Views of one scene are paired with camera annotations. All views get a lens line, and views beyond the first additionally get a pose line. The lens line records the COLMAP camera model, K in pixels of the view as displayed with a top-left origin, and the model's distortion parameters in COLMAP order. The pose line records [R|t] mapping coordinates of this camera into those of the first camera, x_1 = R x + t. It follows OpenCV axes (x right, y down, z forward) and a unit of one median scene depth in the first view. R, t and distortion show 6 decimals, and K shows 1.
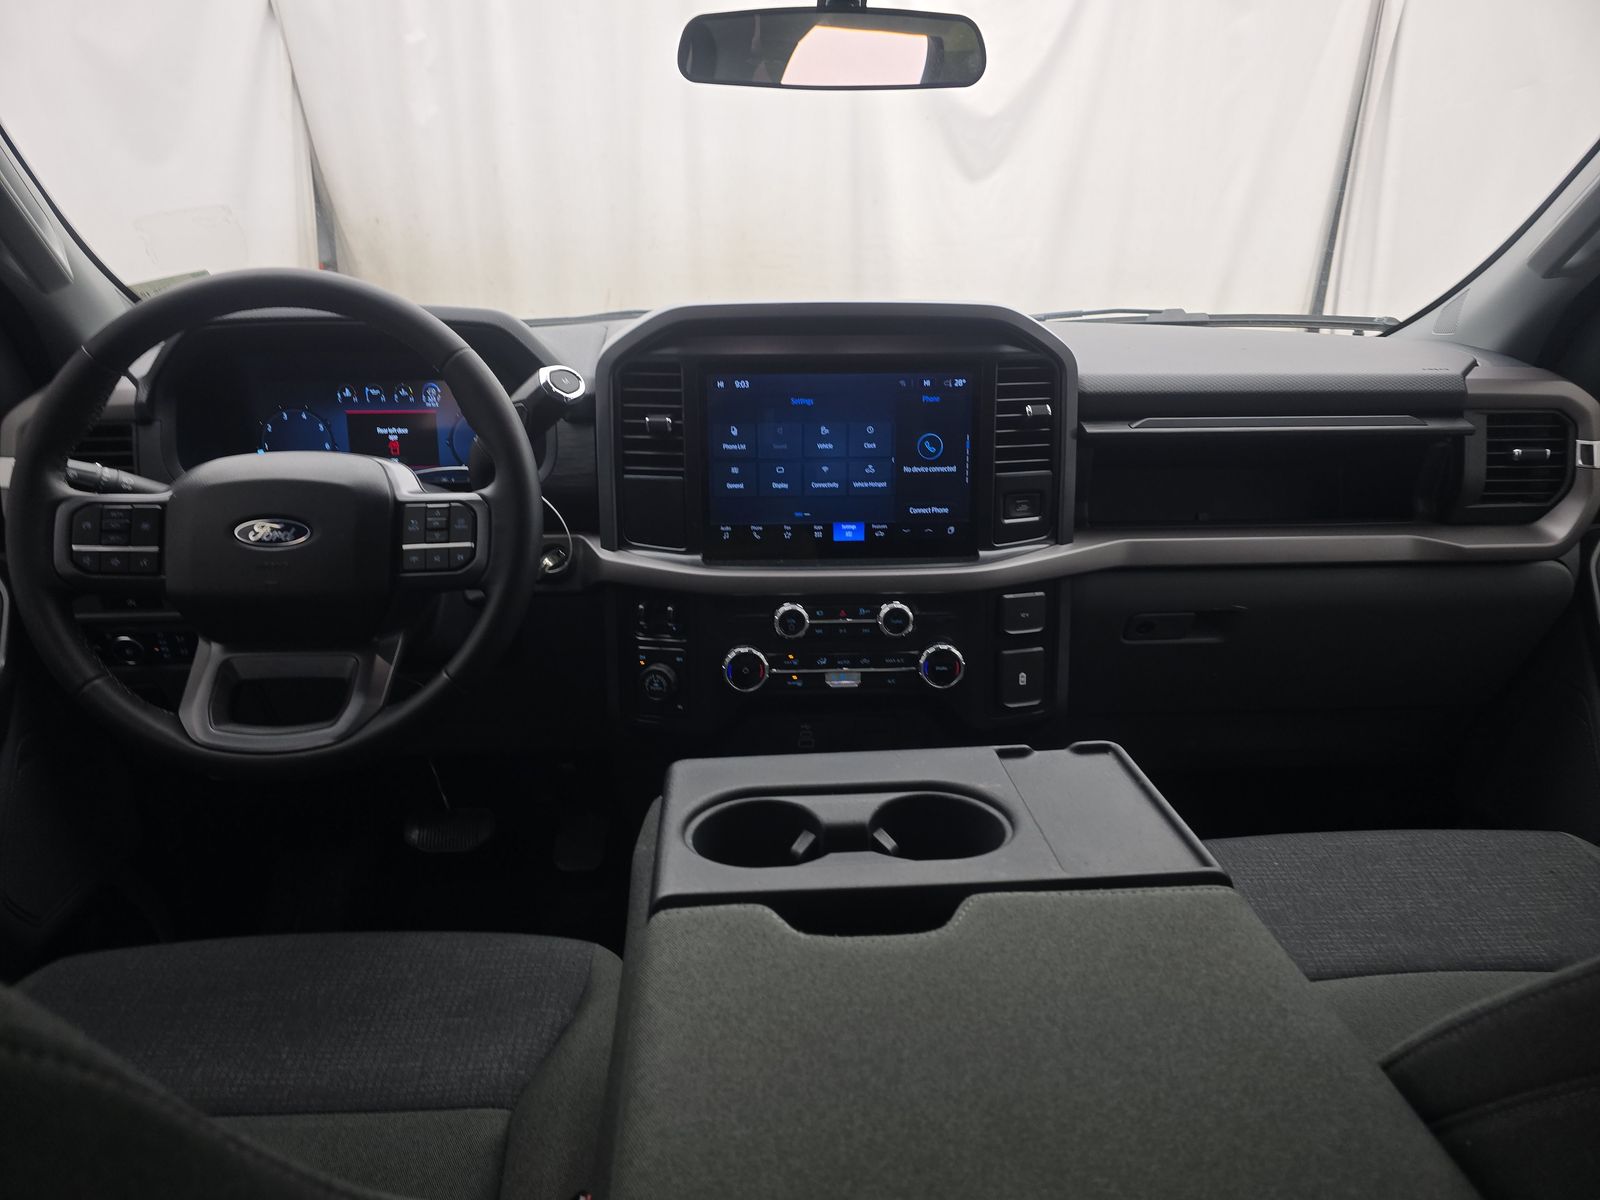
lens RADIAL K [[1115.3, 0, 800.0], [0, 1115.3, 600.0], [0, 0, 1]] dist [0.080004, -0.077448]
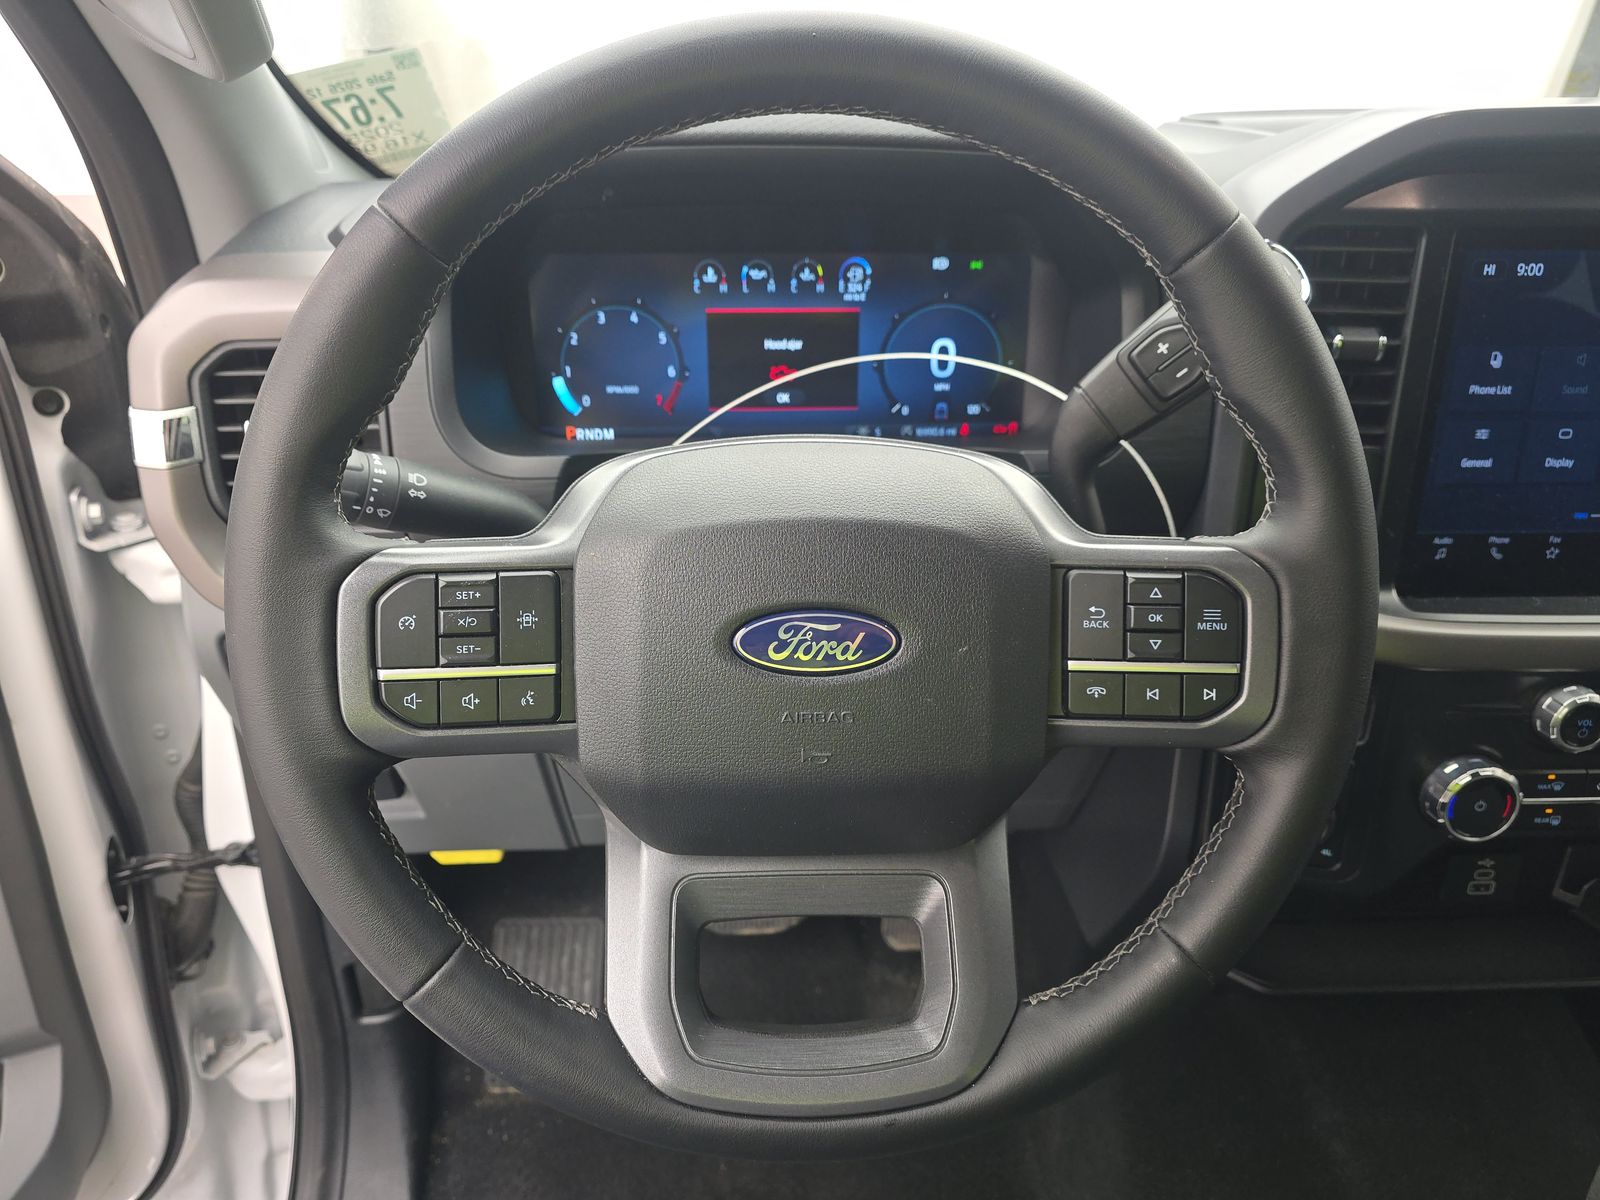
lens RADIAL K [[1115.3, 0, 800.0], [0, 1115.3, 600.0], [0, 0, 1]] dist [0.080004, -0.077448]
pose [[0.999937, 0.009639, 0.005749, -0.386549], [-0.010378, 0.989137, 0.146632, -0.114779], [-0.004273, -0.146682, 0.989174, 0.458324]]
